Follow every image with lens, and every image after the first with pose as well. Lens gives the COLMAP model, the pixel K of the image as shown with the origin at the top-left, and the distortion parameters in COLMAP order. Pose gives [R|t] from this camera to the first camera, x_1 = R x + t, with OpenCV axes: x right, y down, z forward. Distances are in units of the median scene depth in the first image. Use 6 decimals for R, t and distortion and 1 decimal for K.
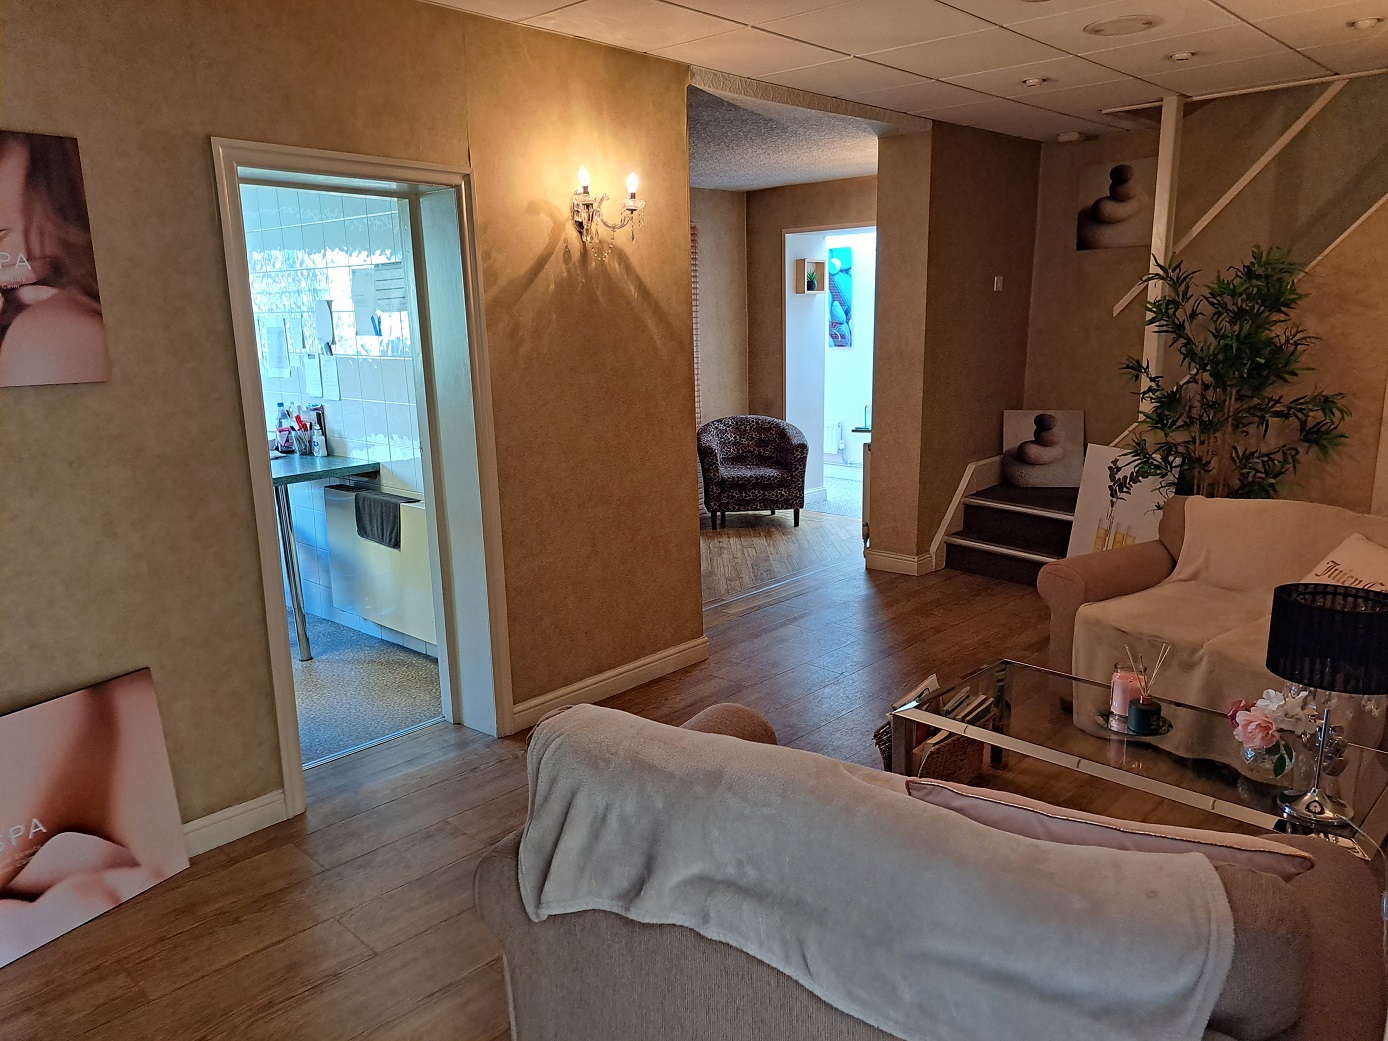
lens RADIAL K [[1017.7, 0, 703.2], [0, 1017.7, 522.5], [0, 0, 1]] dist [0.068837, -0.069087]
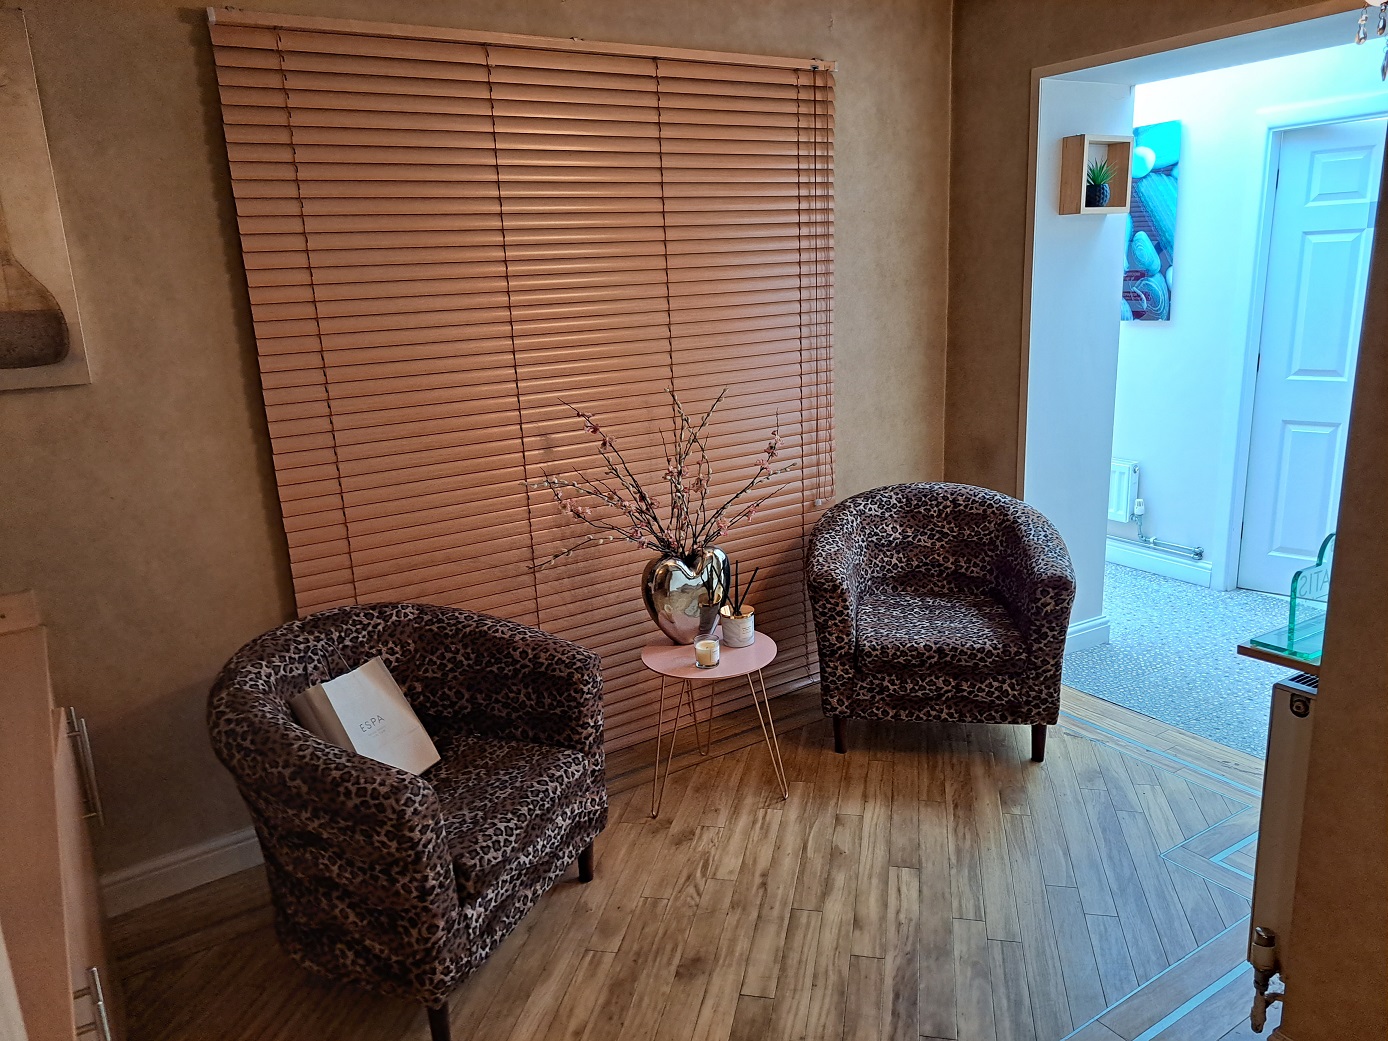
lens RADIAL K [[1012.2, 0, 673.8], [0, 1012.2, 511.1], [0, 0, 1]] dist [0.080926, -0.096914]
pose [[0.966484, 0.036861, -0.254067, 0.049713], [-0.027746, 0.998839, 0.039370, -0.113974], [0.255223, -0.031001, 0.966385, 0.553670]]
